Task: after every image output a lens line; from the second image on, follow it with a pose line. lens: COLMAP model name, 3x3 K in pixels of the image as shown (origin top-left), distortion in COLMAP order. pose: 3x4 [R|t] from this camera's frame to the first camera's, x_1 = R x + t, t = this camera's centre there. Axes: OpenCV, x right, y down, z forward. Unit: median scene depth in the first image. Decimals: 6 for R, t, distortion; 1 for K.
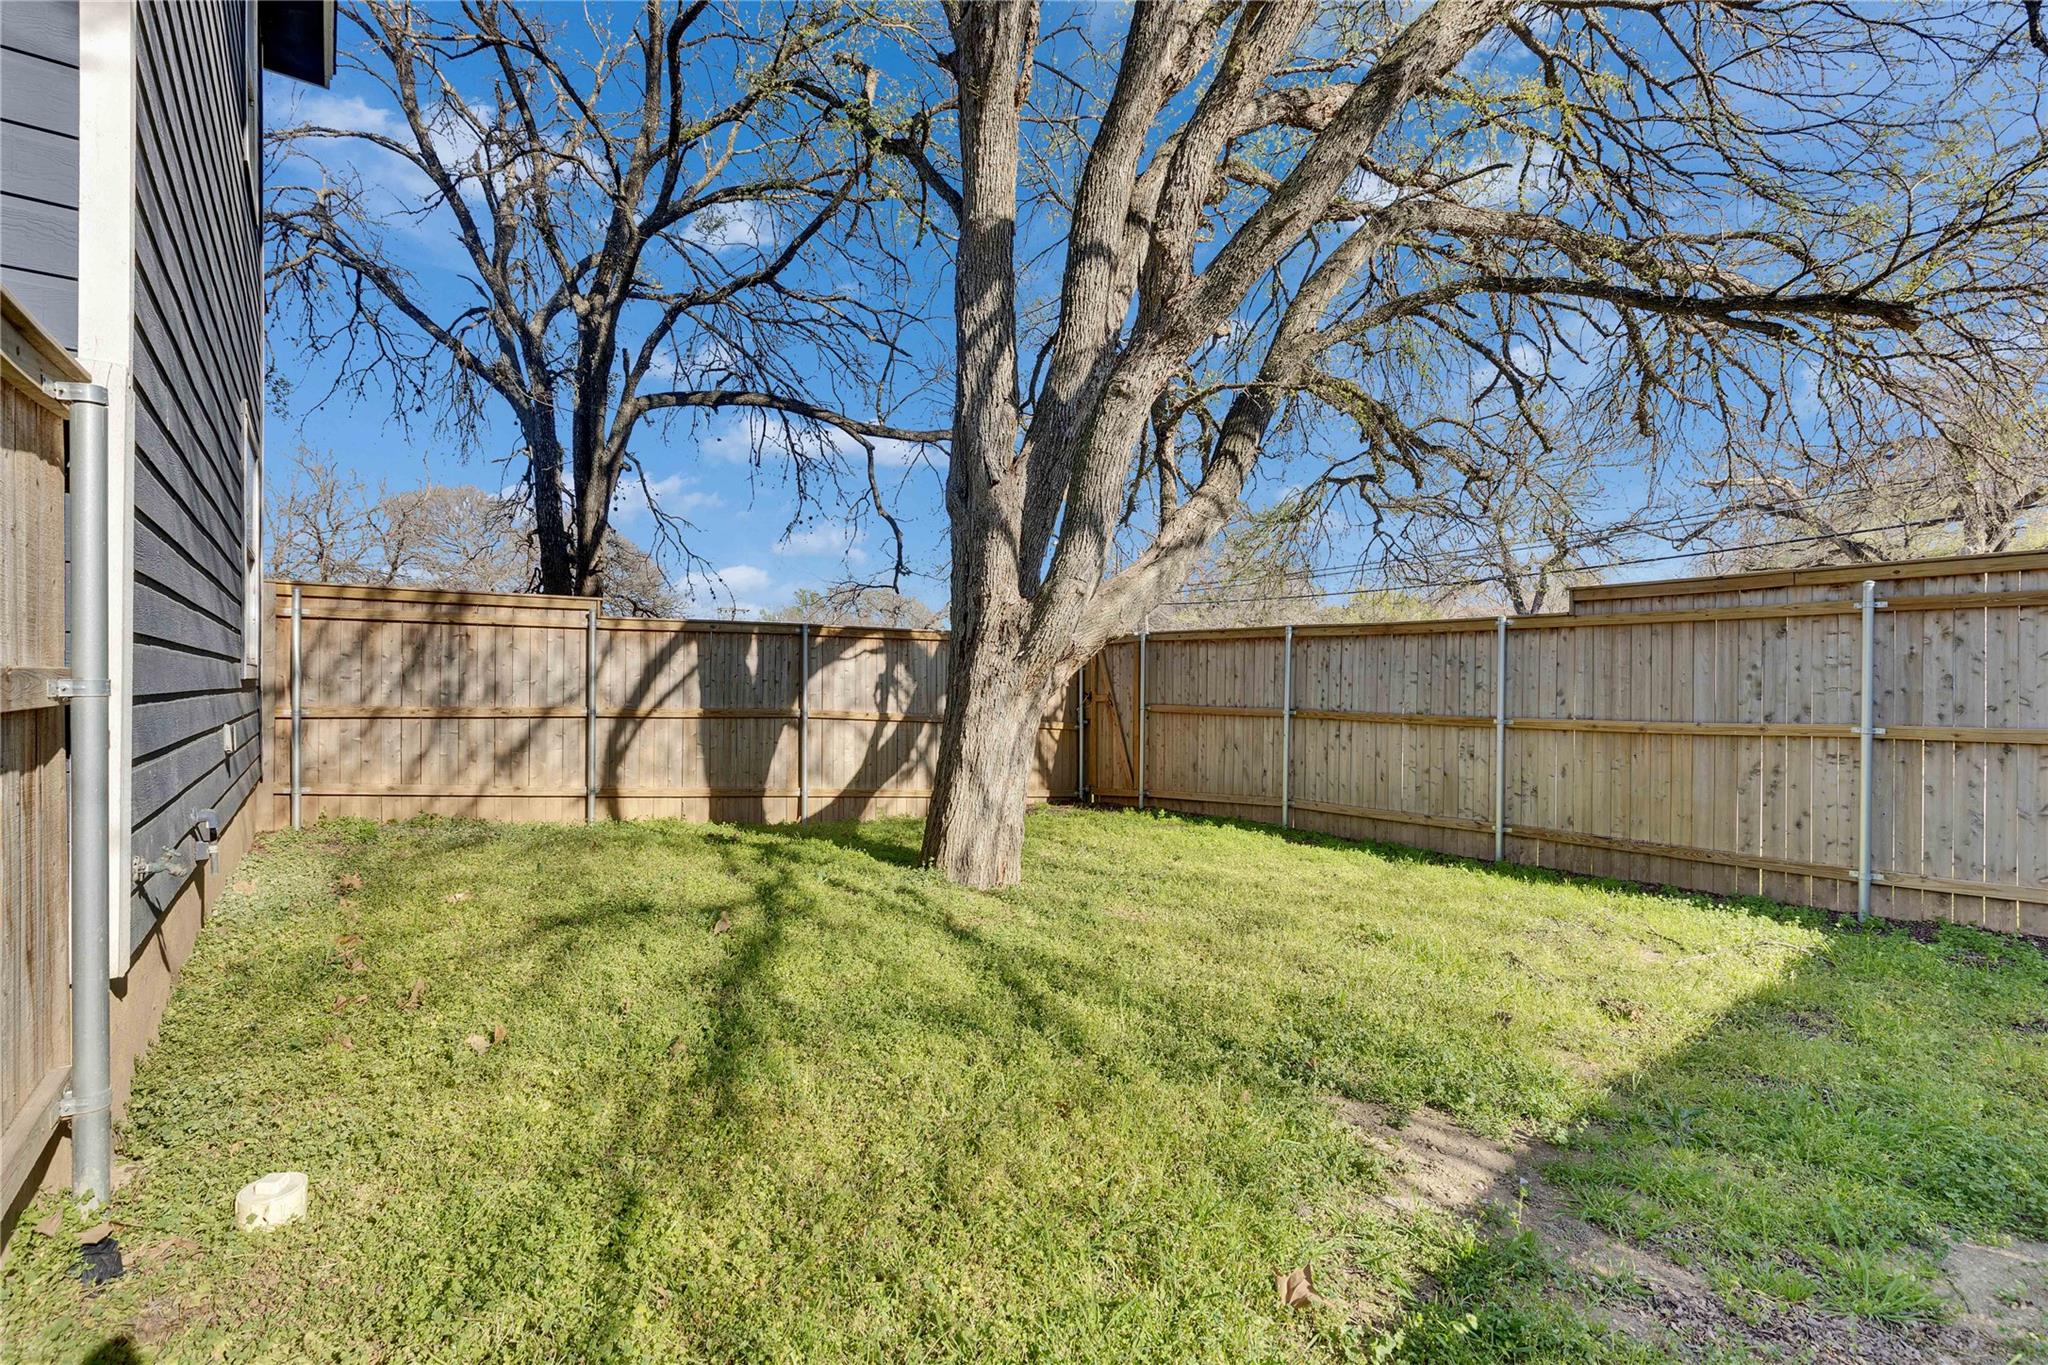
lens RADIAL K [[885.0, 0, 1015.0], [0, 885.0, 683.6], [0, 0, 1]] dist [0.002301, -0.000011]
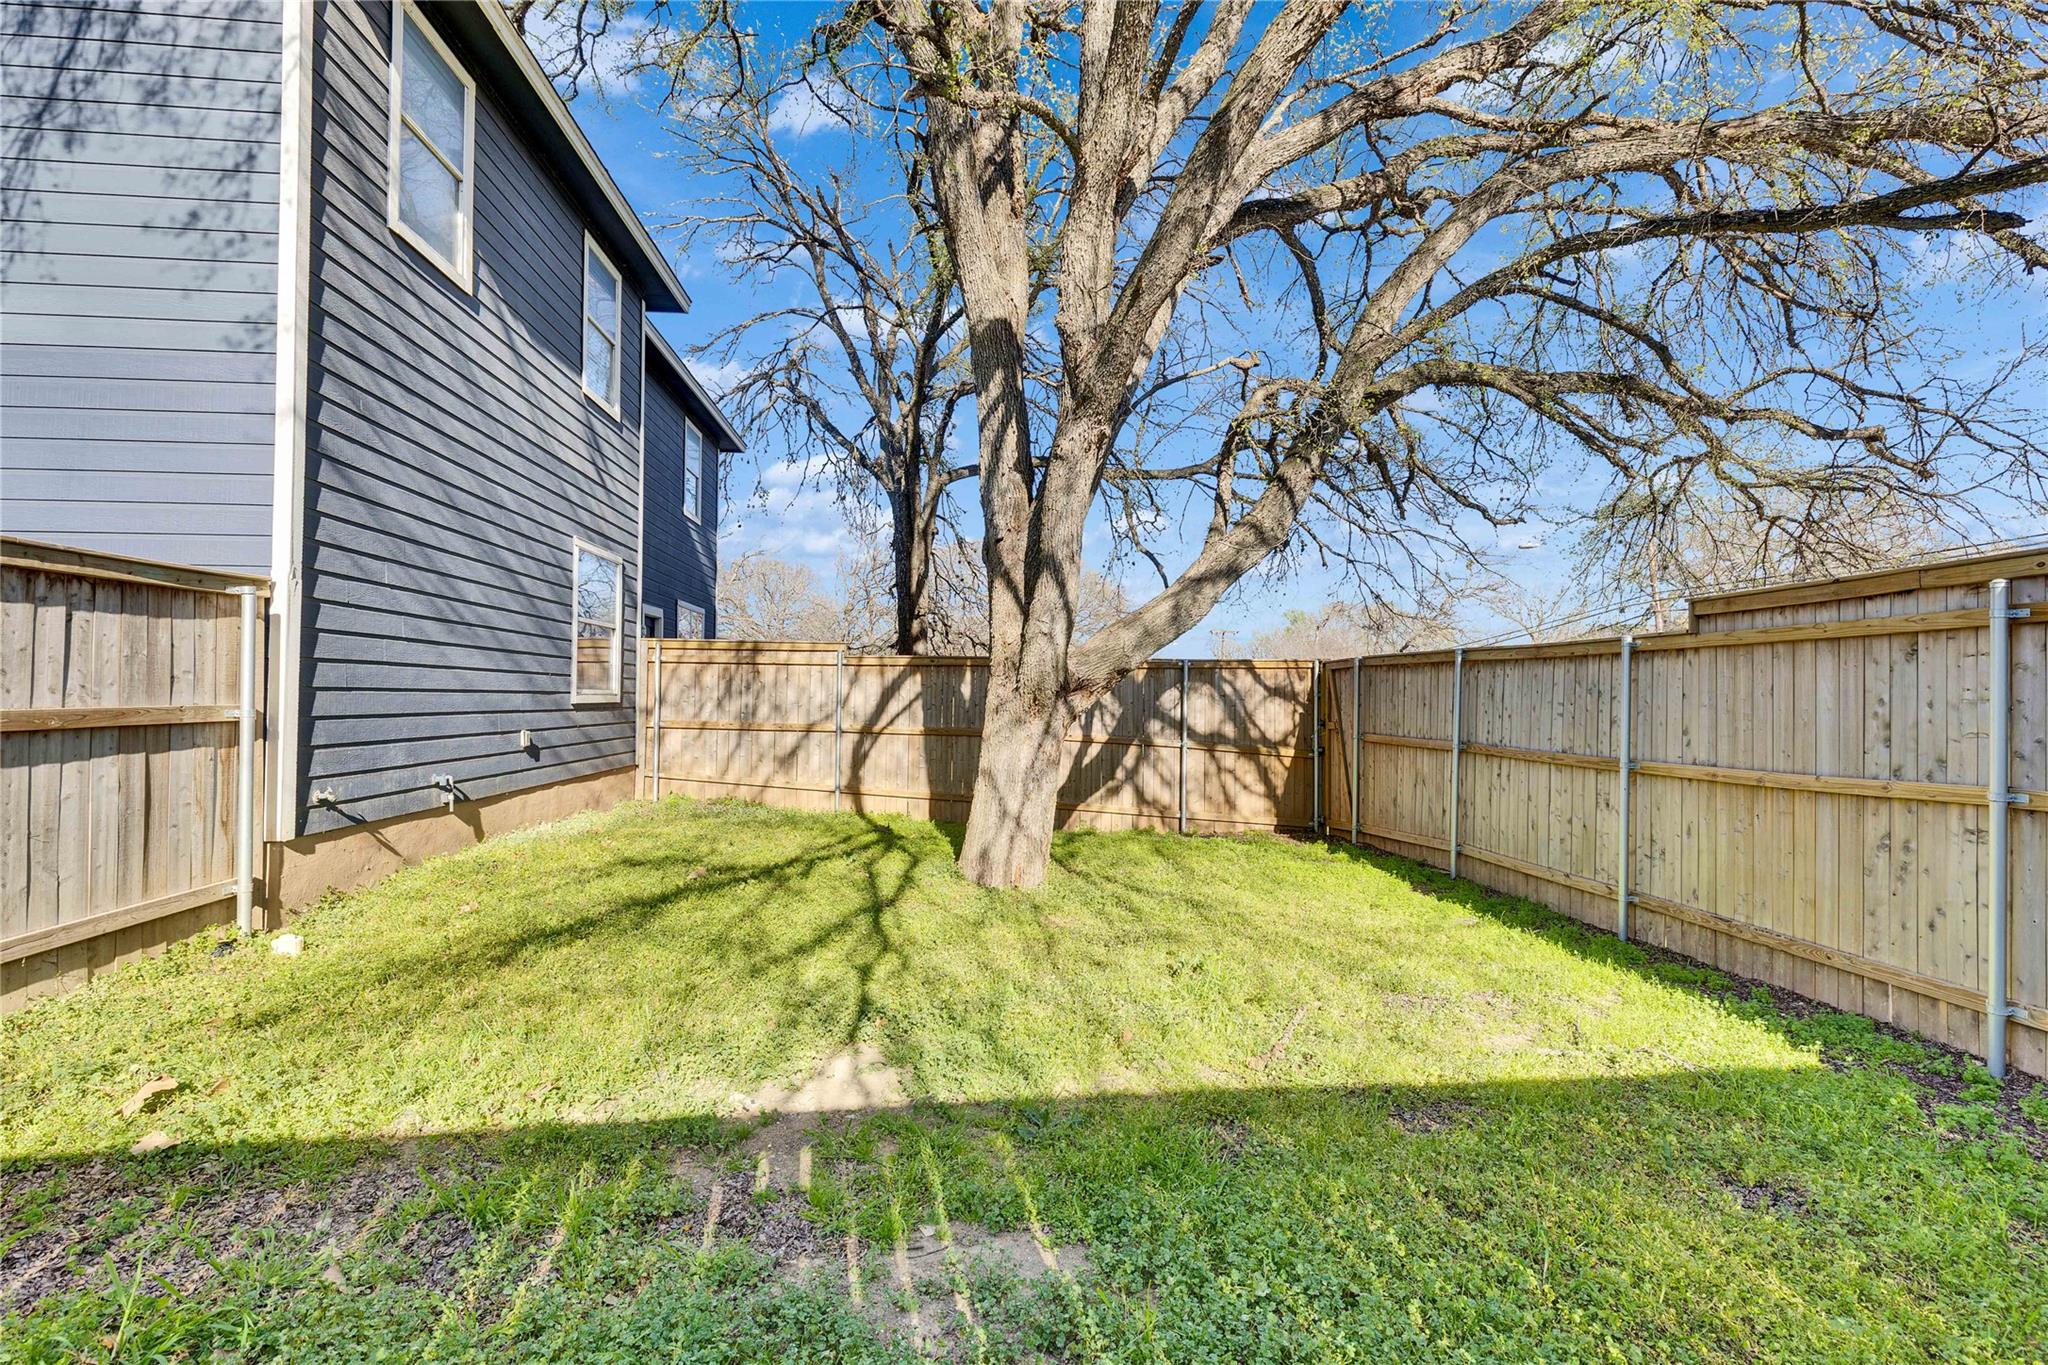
lens RADIAL K [[885.0, 0, 1013.6], [0, 885.0, 685.6], [0, 0, 1]] dist [0.002301, -0.000011]
pose [[0.852542, -0.002426, -0.522652, 0.439248], [-0.008008, 0.999811, -0.017704, -0.009796], [0.522597, 0.019279, 0.852362, 0.007812]]
